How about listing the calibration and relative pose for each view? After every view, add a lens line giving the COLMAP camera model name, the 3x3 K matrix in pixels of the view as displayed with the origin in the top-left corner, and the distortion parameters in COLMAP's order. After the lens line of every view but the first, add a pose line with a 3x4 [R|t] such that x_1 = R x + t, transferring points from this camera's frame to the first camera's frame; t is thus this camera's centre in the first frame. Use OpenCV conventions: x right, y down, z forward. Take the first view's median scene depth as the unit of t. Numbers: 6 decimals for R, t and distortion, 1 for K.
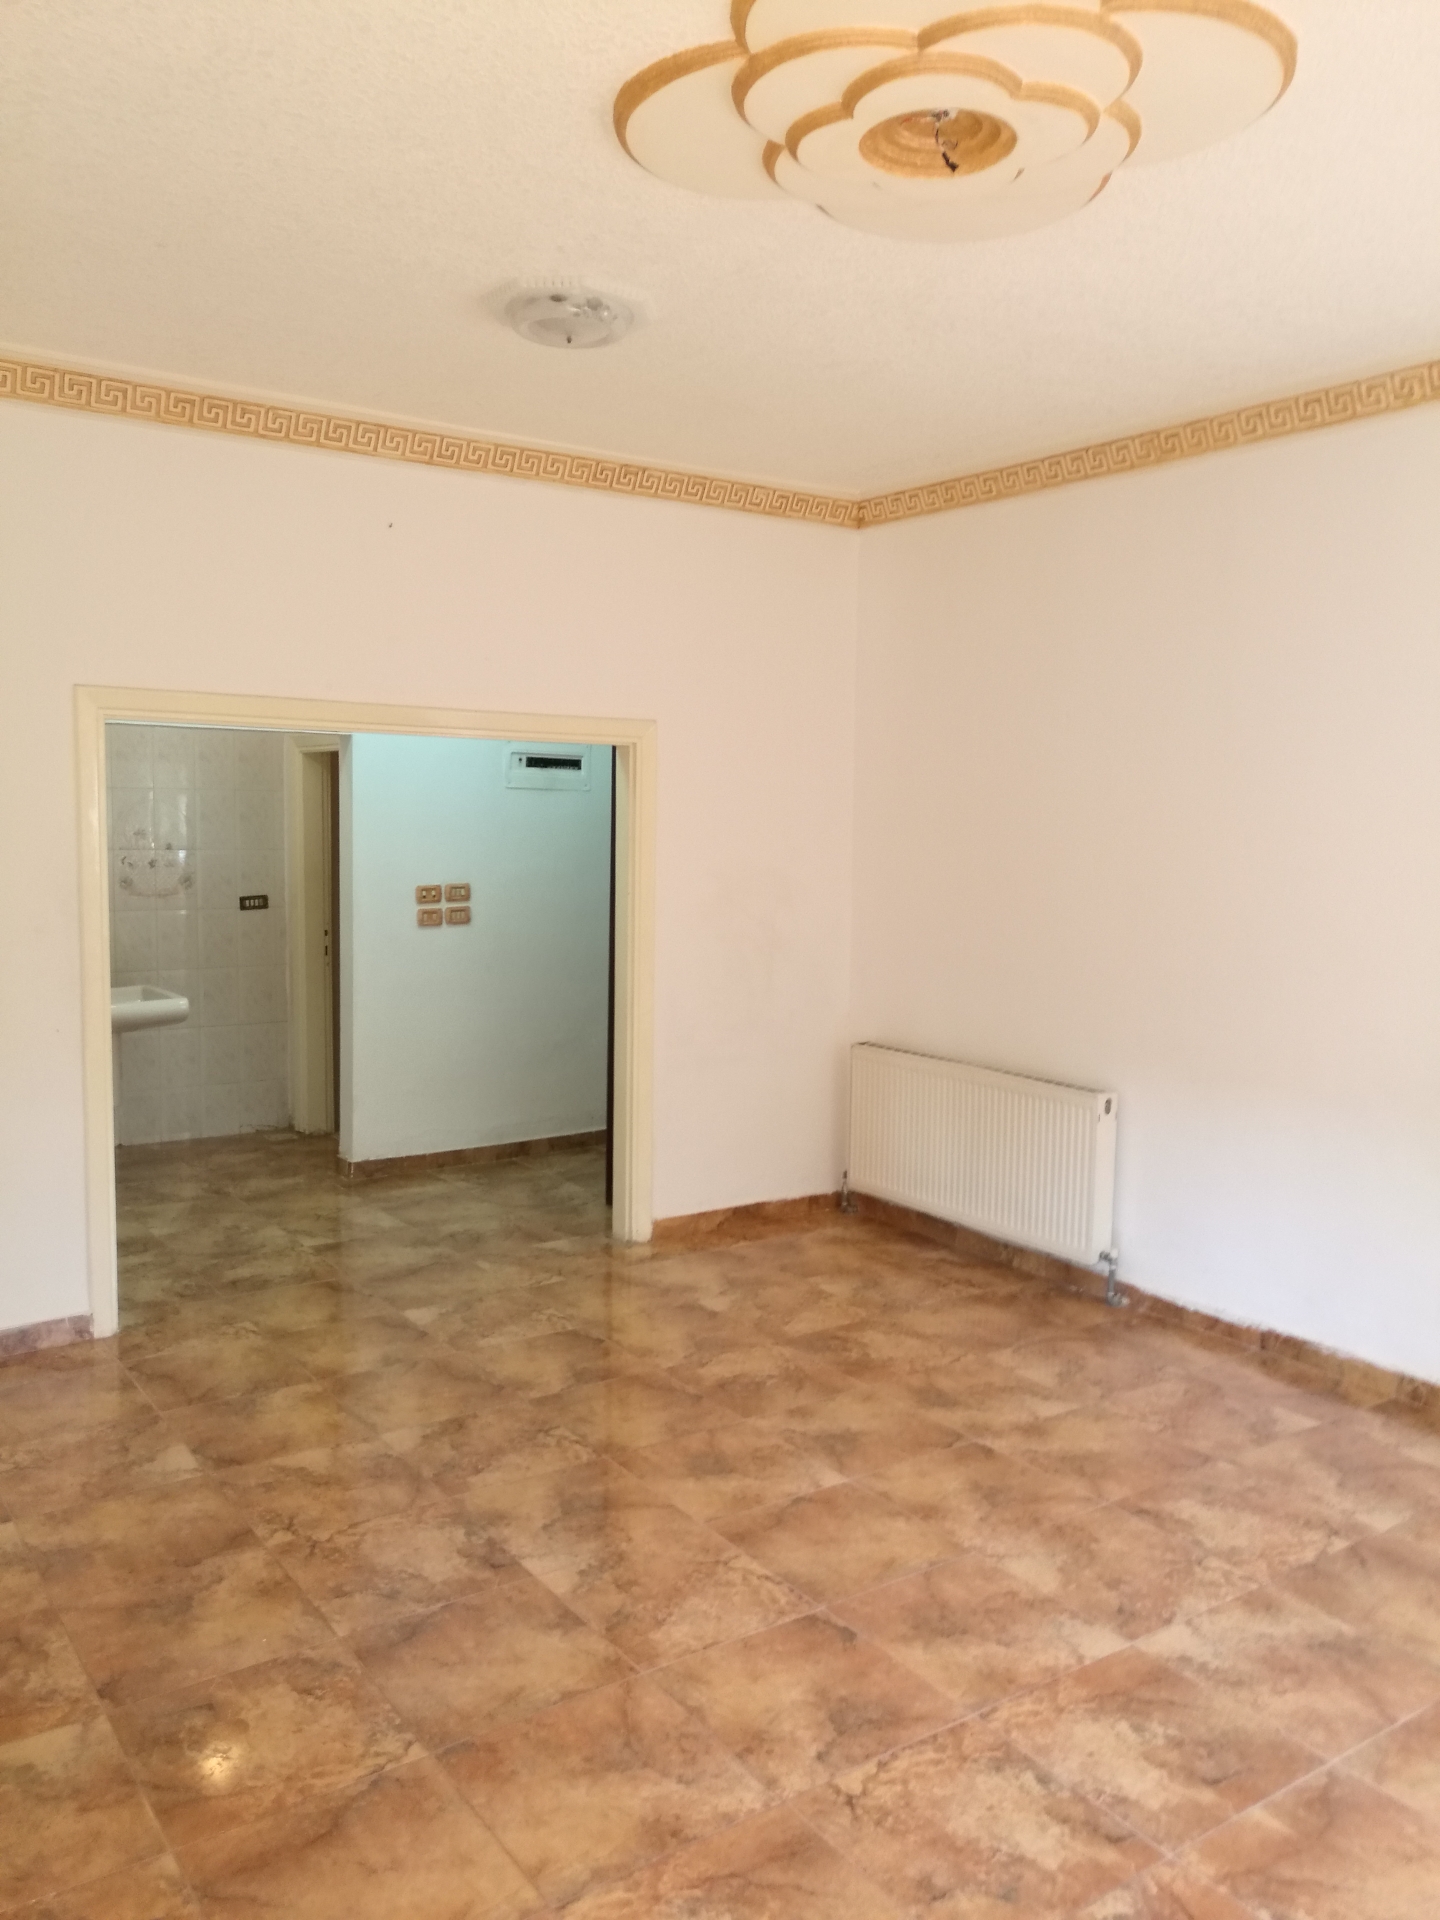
lens RADIAL K [[1522.5, 0, 719.8], [0, 1522.5, 959.3], [0, 0, 1]] dist [0.019971, -0.008484]
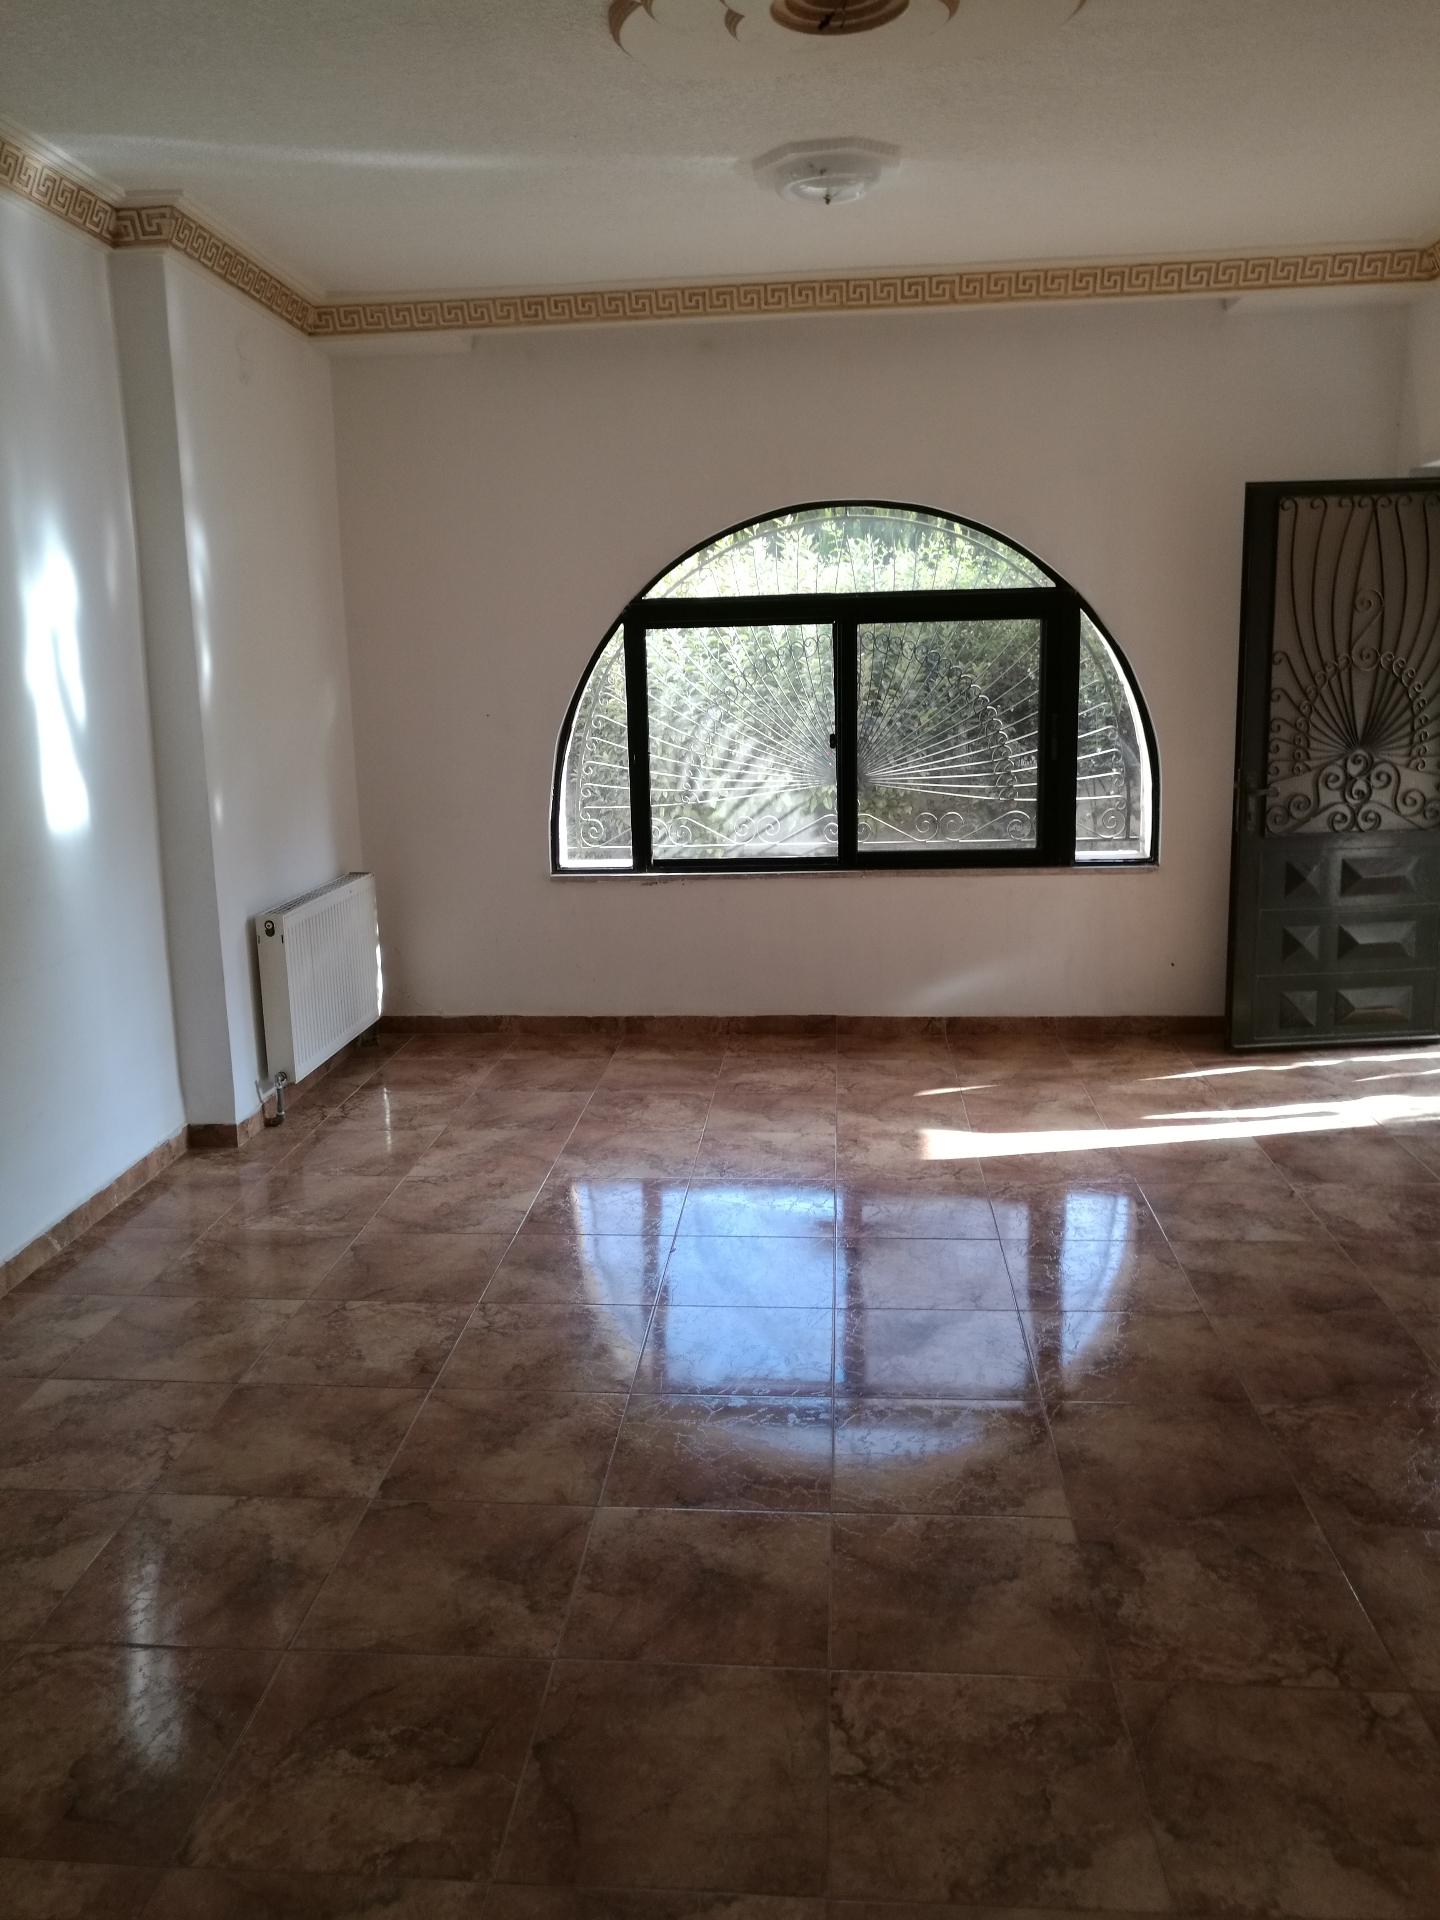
lens RADIAL K [[1522.5, 0, 719.6], [0, 1522.5, 959.2], [0, 0, 1]] dist [0.019971, -0.008484]
pose [[-0.775836, -0.122224, 0.618983, -0.403052], [0.073188, 0.957000, 0.280703, -0.127793], [-0.626676, 0.263082, -0.733529, 1.468690]]
